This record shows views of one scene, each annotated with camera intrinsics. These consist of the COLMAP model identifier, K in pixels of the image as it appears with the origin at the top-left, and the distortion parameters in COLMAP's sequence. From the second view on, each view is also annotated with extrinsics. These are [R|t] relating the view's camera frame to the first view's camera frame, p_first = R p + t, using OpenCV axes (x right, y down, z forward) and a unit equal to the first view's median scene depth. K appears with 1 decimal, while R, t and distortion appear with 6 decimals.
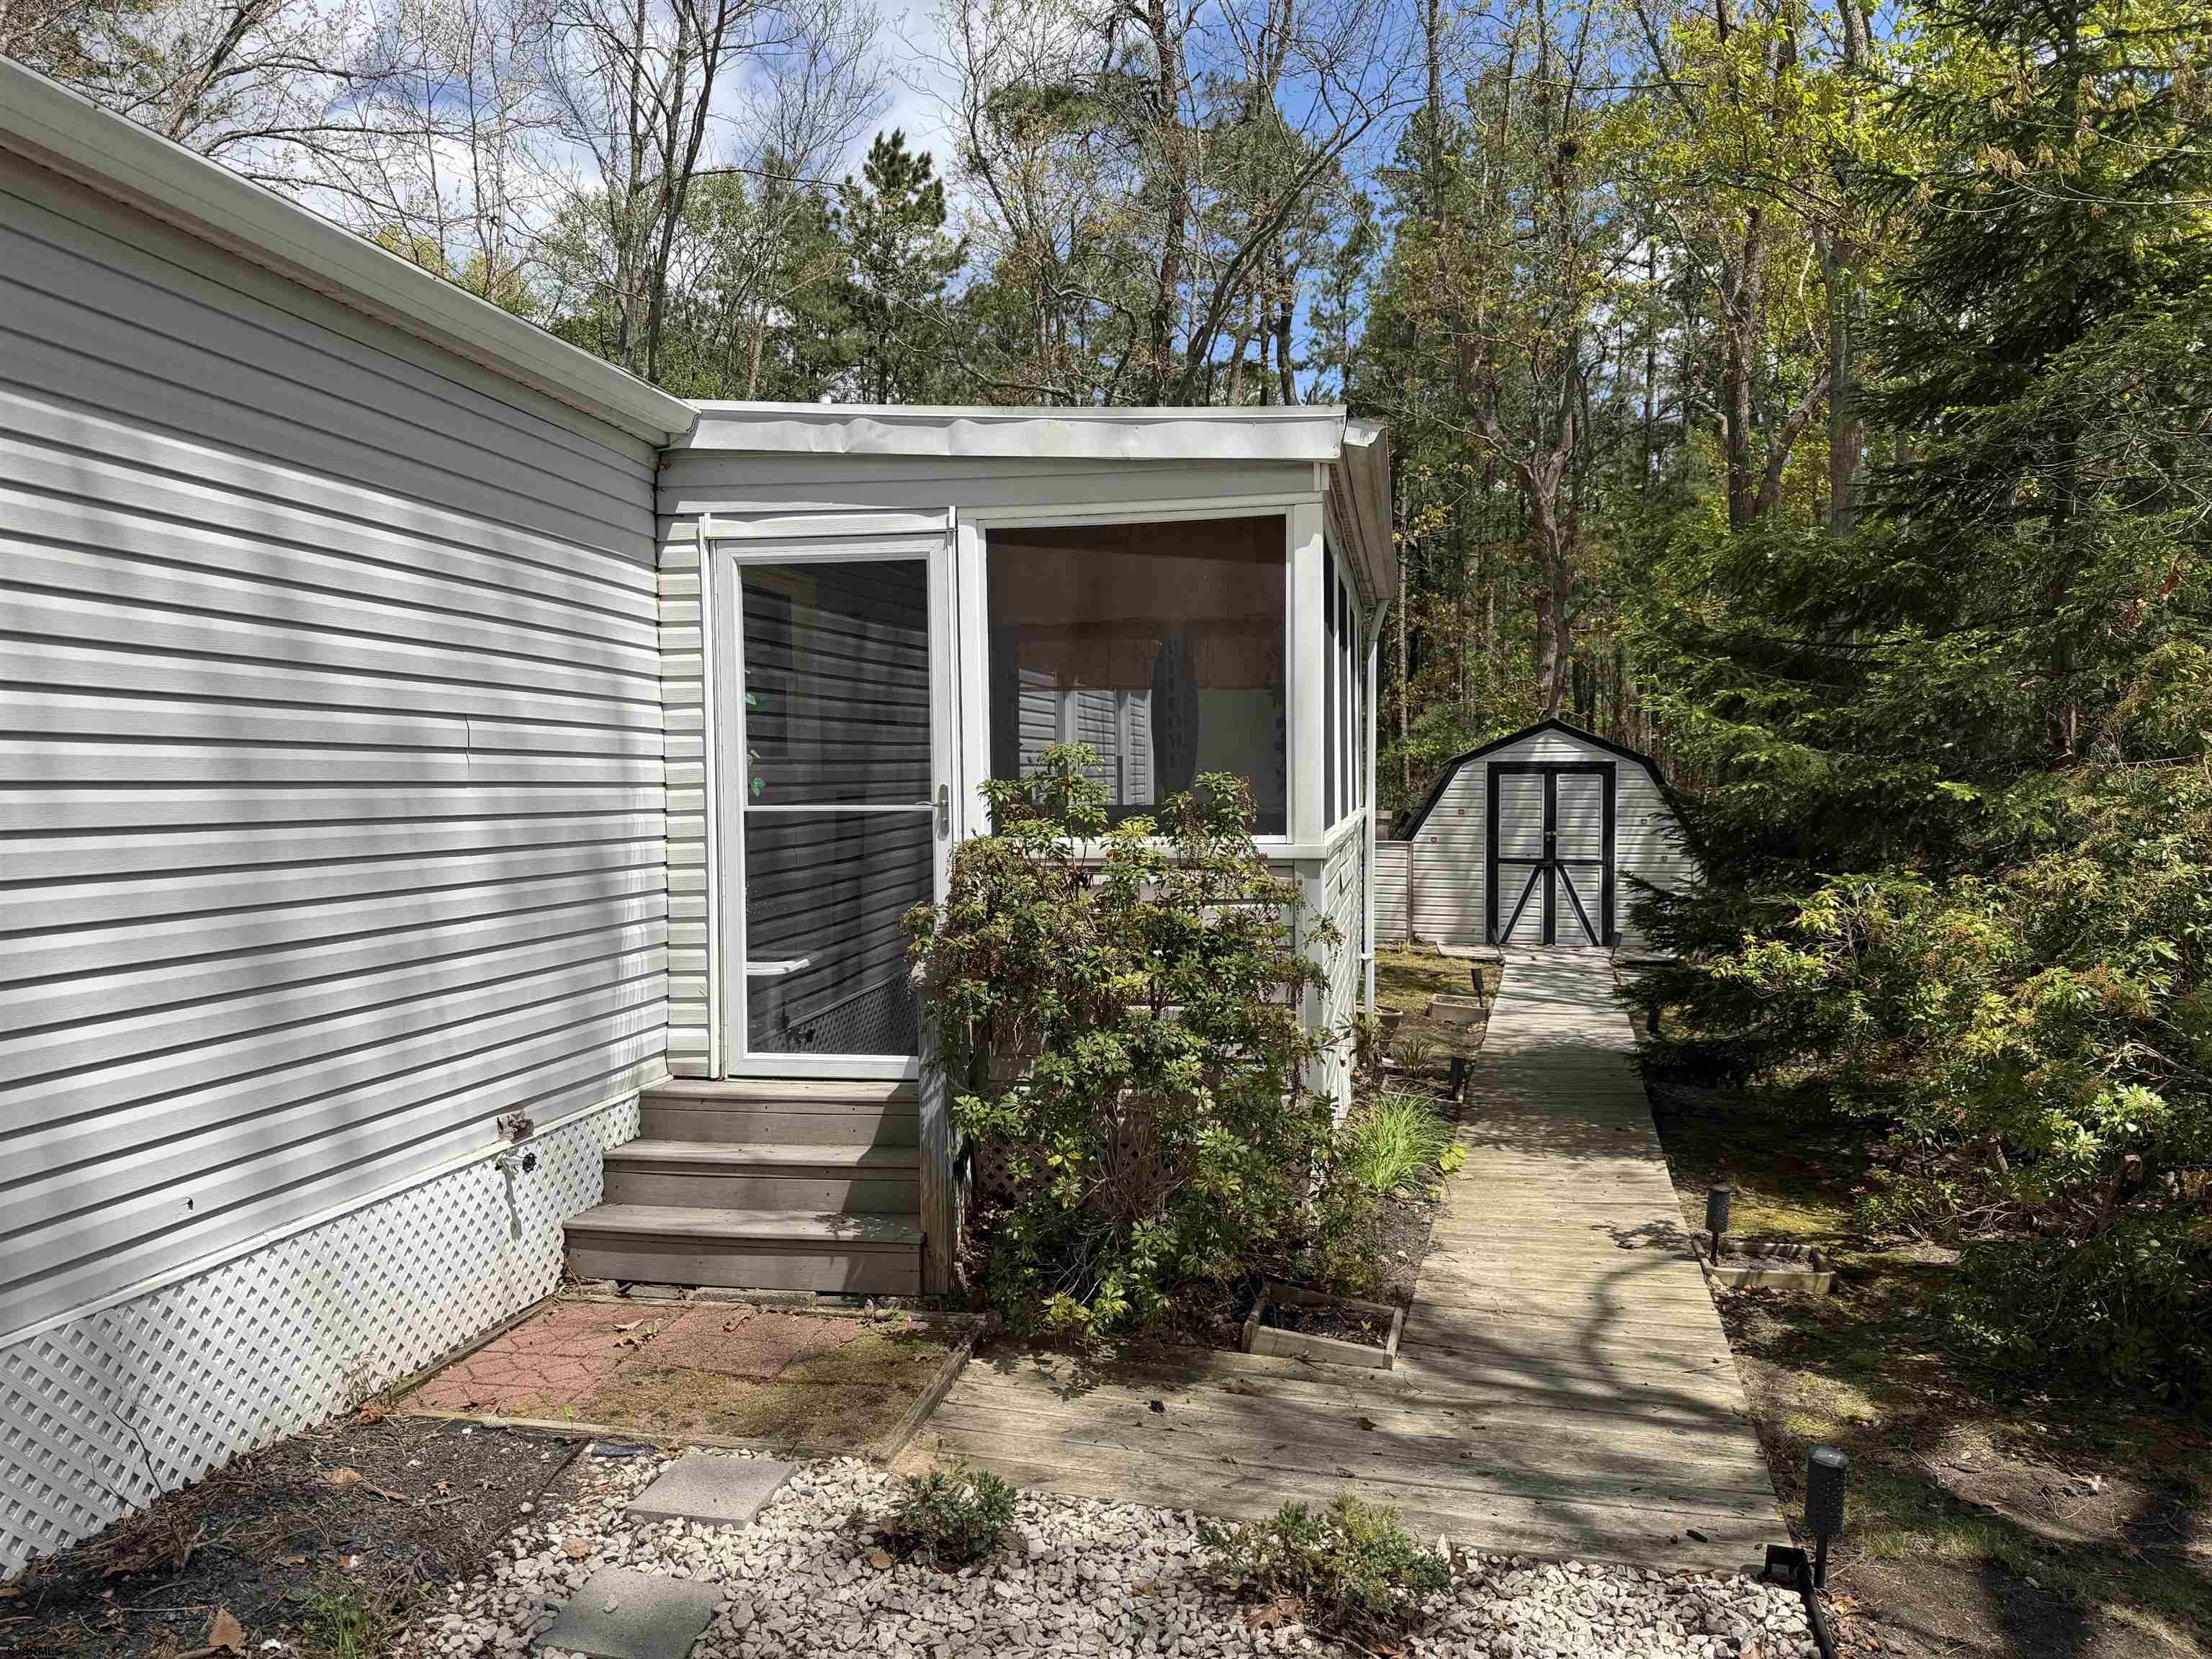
lens RADIAL K [[1565.7, 0, 1106.0], [0, 1565.7, 829.5], [0, 0, 1]] dist [0.210649, -0.402000]
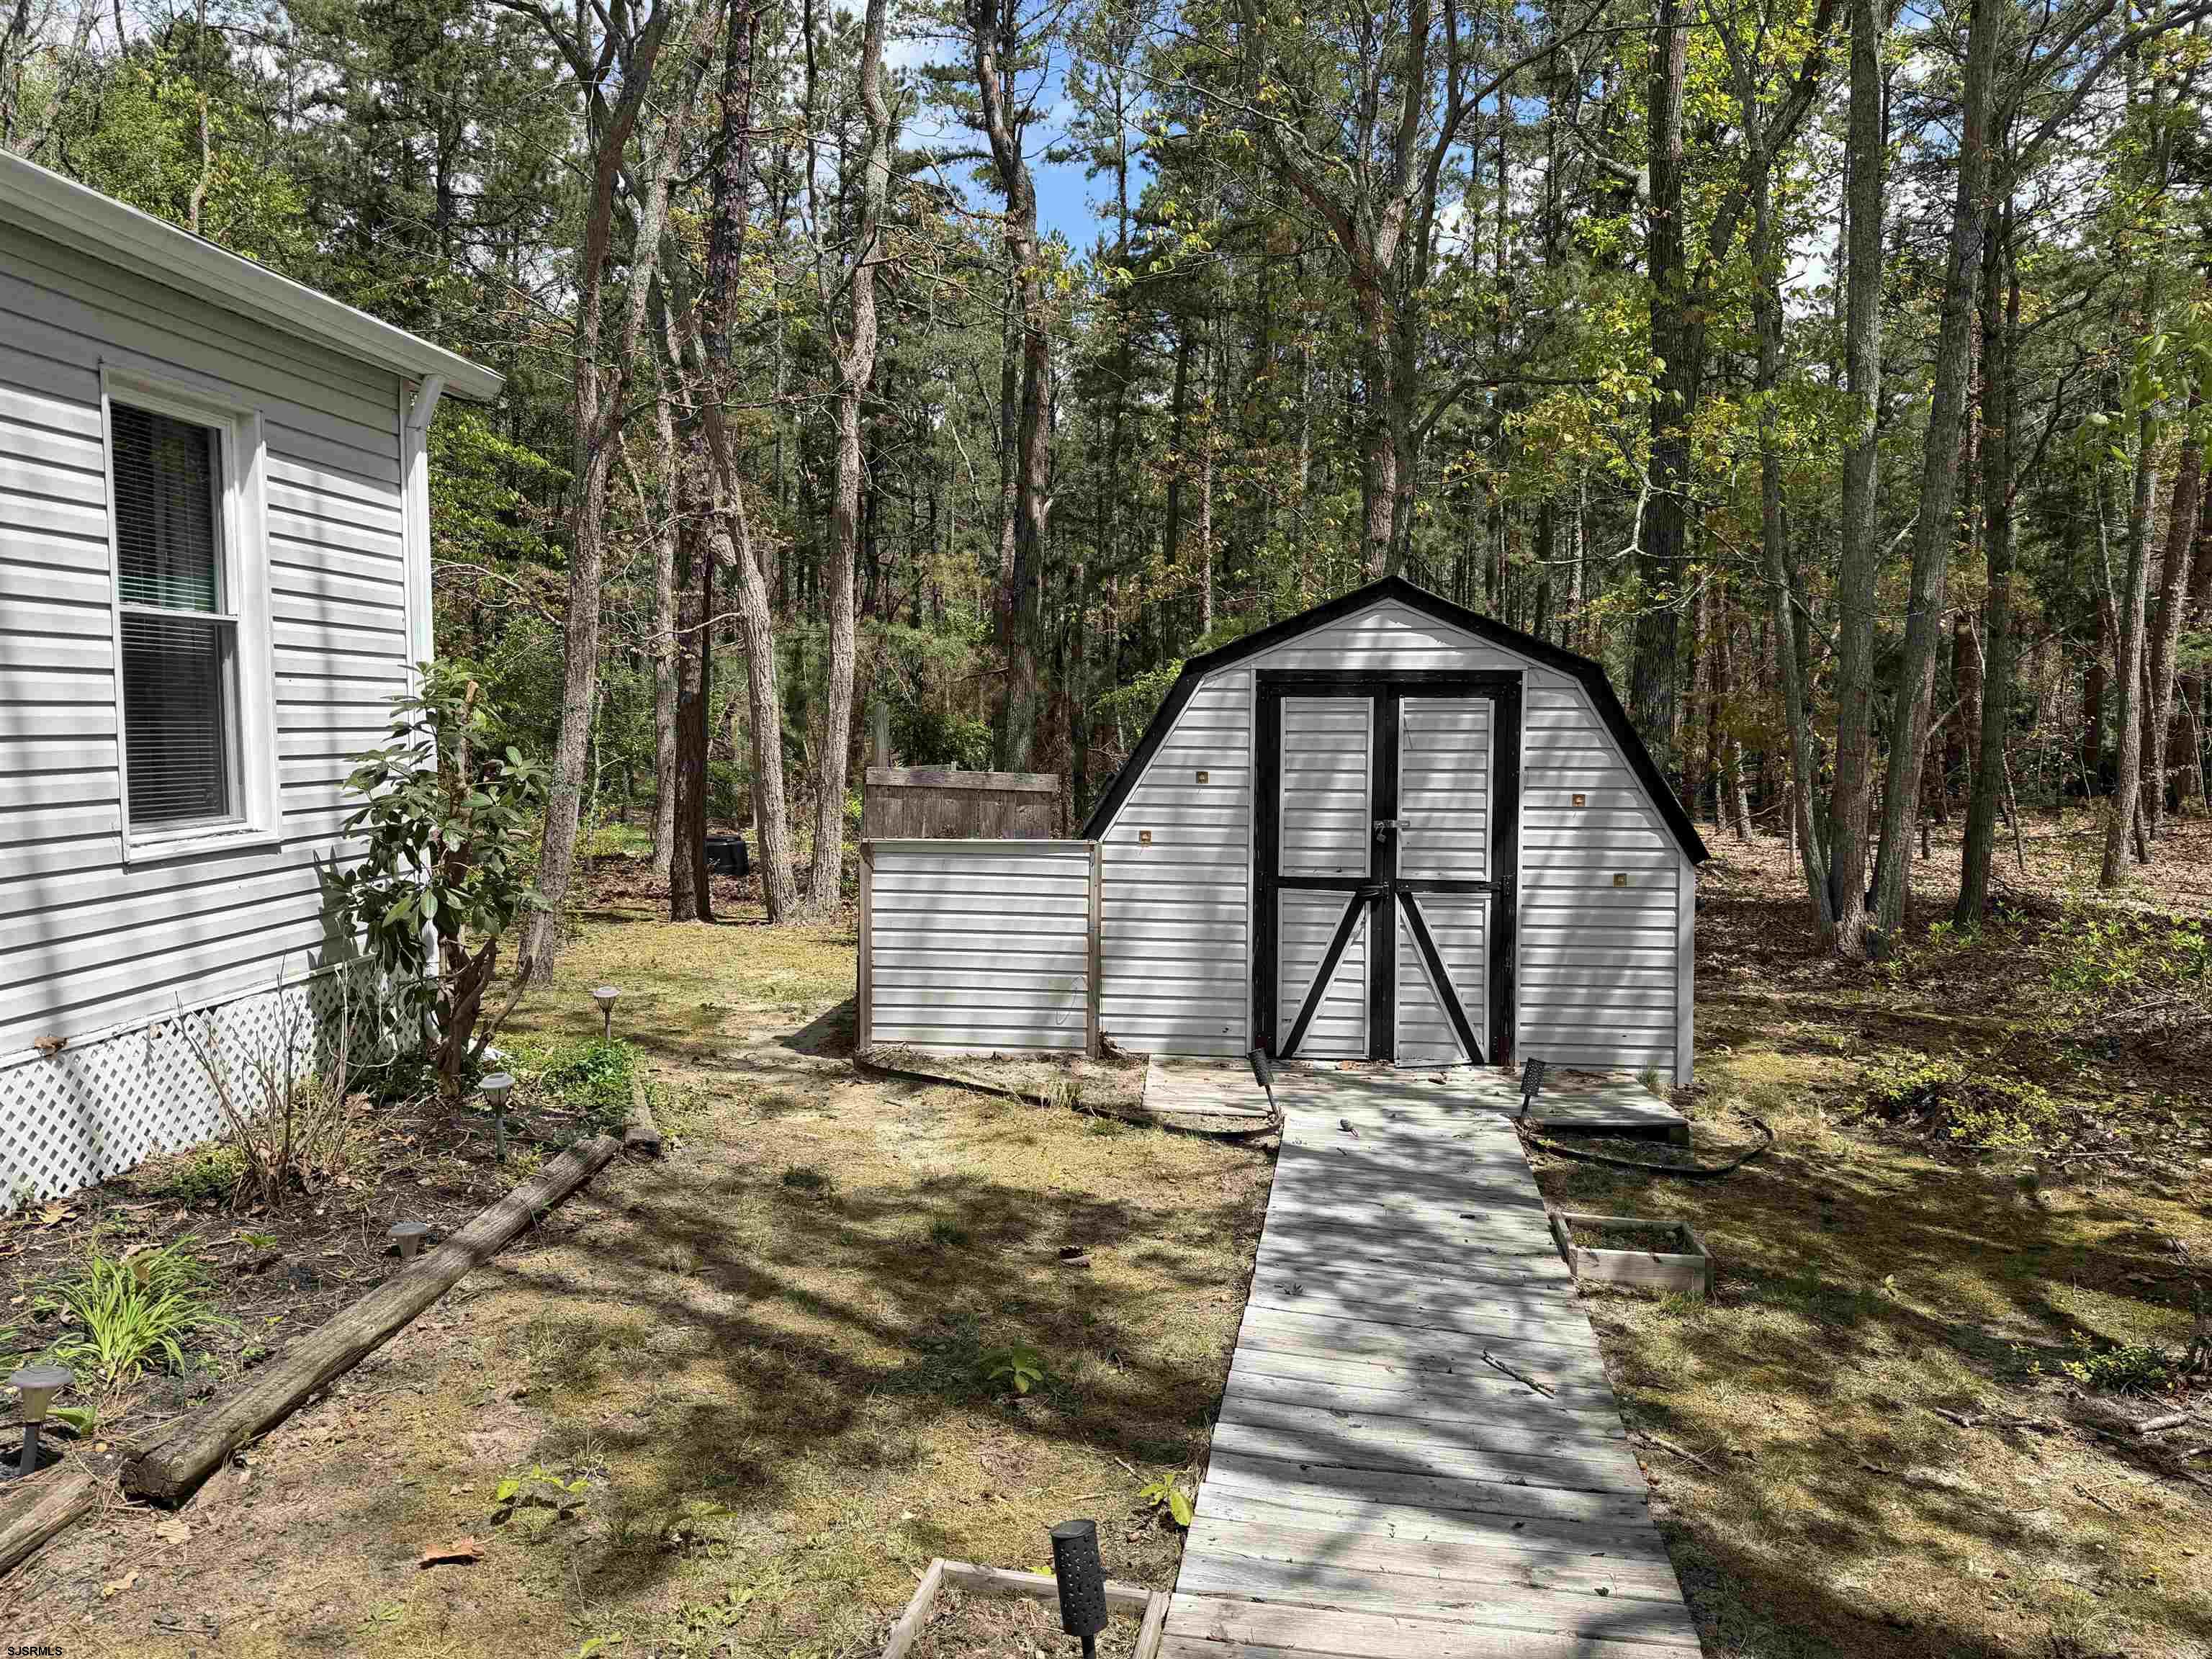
lens RADIAL K [[1565.7, 0, 1106.0], [0, 1565.7, 829.5], [0, 0, 1]] dist [0.210649, -0.402000]
pose [[0.994774, -0.005796, 0.101934, 0.150786], [0.000599, 0.998702, 0.050936, -0.019682], [-0.102097, -0.050608, 0.993486, 0.547090]]
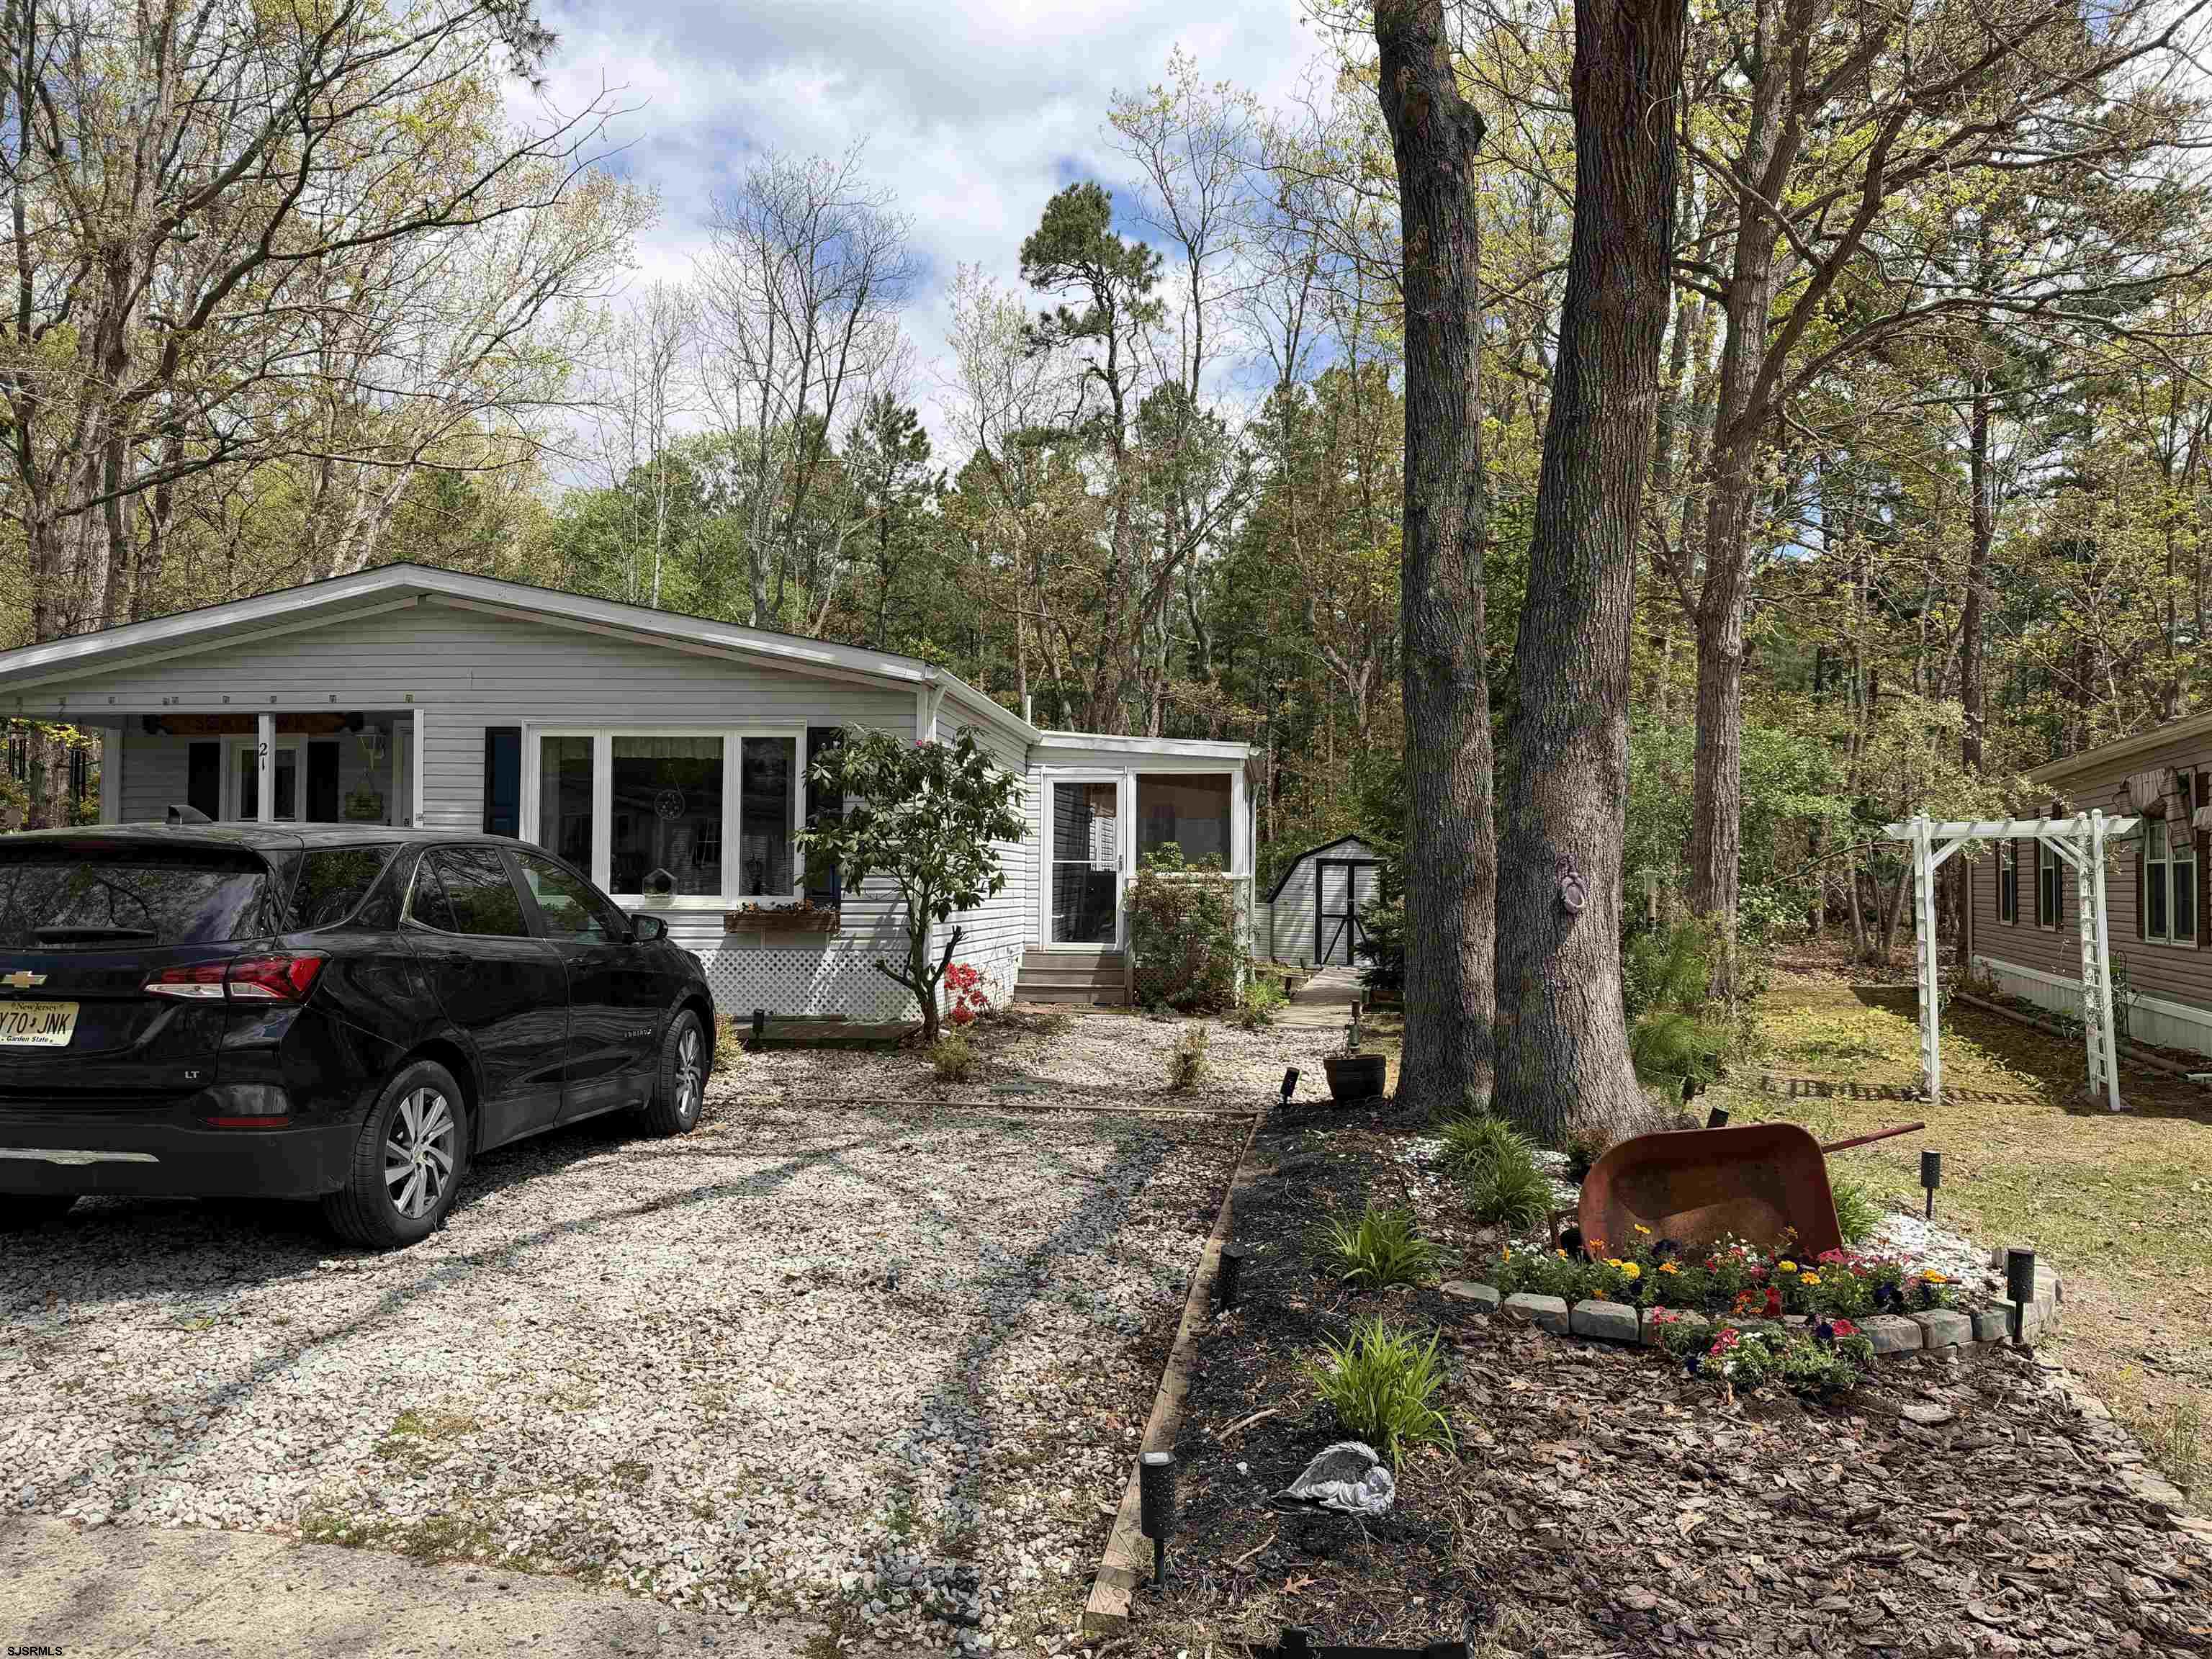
lens RADIAL K [[1565.7, 0, 1106.0], [0, 1565.7, 829.5], [0, 0, 1]] dist [0.210649, -0.402000]
pose [[0.996518, 0.011164, 0.082633, -0.134063], [-0.005442, 0.997592, -0.069144, 0.046984], [-0.083206, 0.068454, 0.994178, -0.712147]]
